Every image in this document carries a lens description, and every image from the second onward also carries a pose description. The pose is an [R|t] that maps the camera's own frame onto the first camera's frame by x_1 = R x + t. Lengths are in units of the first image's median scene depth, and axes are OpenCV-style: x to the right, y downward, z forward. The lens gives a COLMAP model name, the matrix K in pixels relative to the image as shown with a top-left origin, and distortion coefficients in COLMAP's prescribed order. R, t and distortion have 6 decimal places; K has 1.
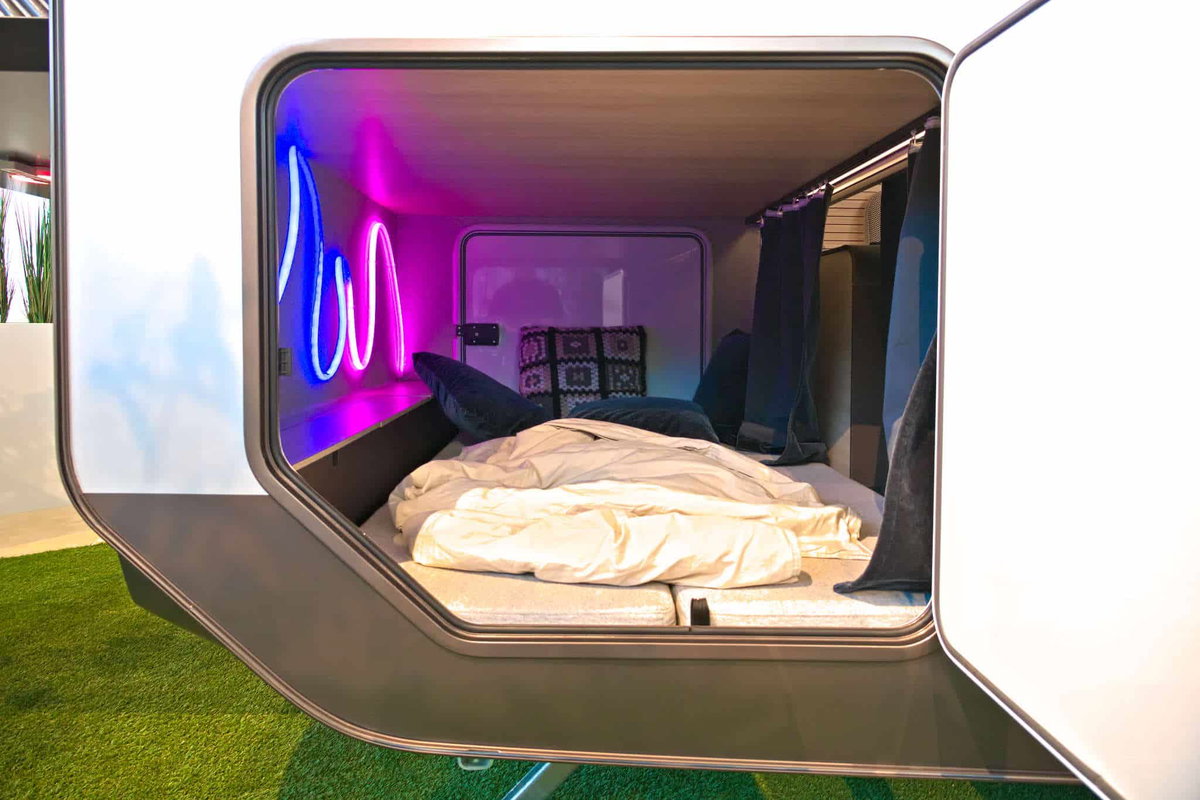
lens RADIAL K [[813.1, 0, 599.3], [0, 813.1, 352.4], [0, 0, 1]] dist [0.000772, 0.001509]
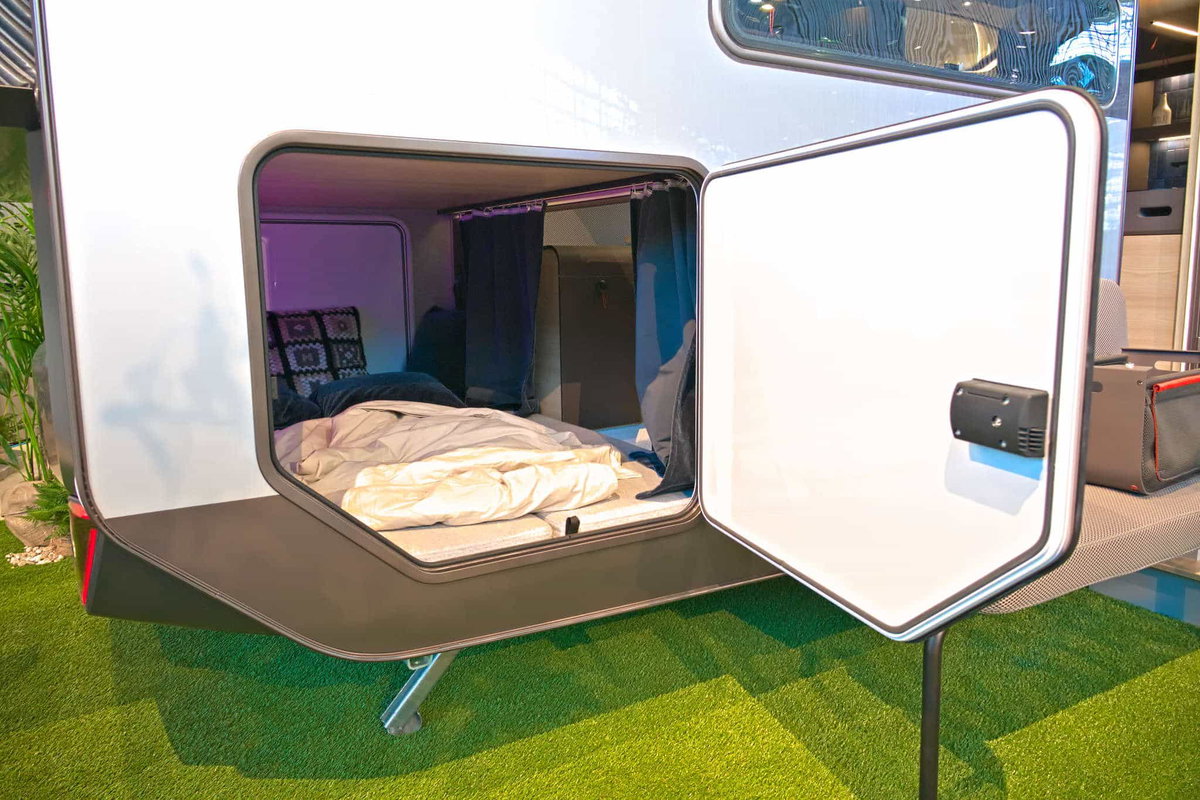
lens RADIAL K [[809.5, 0, 601.6], [0, 809.5, 367.5], [0, 0, 1]] dist [-0.003676, 0.000818]
pose [[0.858993, -0.078176, 0.505985, -0.238978], [0.032233, 0.994571, 0.098943, -0.051943], [-0.510972, -0.068682, 0.856849, -0.130386]]
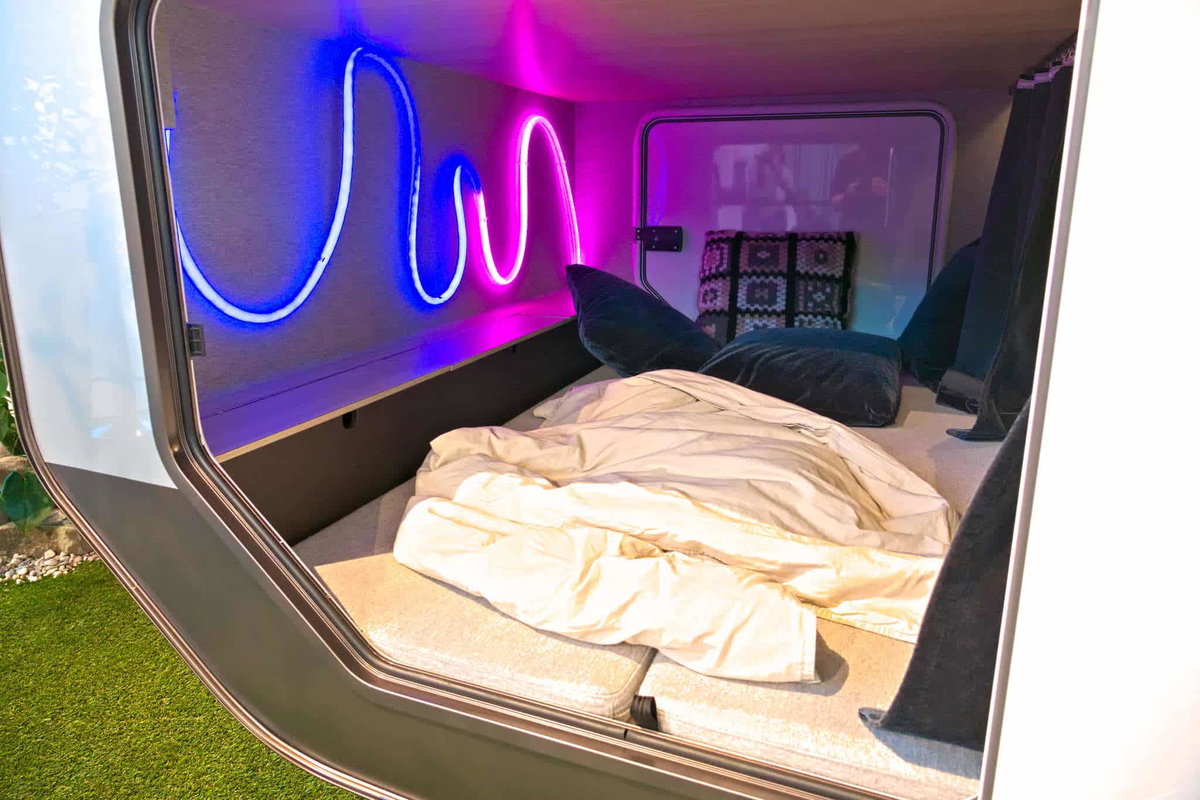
lens RADIAL K [[802.3, 0, 596.7], [0, 802.3, 382.1], [0, 0, 1]] dist [-0.004492, 0.002243]
pose [[0.925294, 0.086557, -0.369241, 0.134855], [-0.009616, 0.978648, 0.205317, -0.051284], [0.379129, -0.186428, 0.906370, 0.156007]]
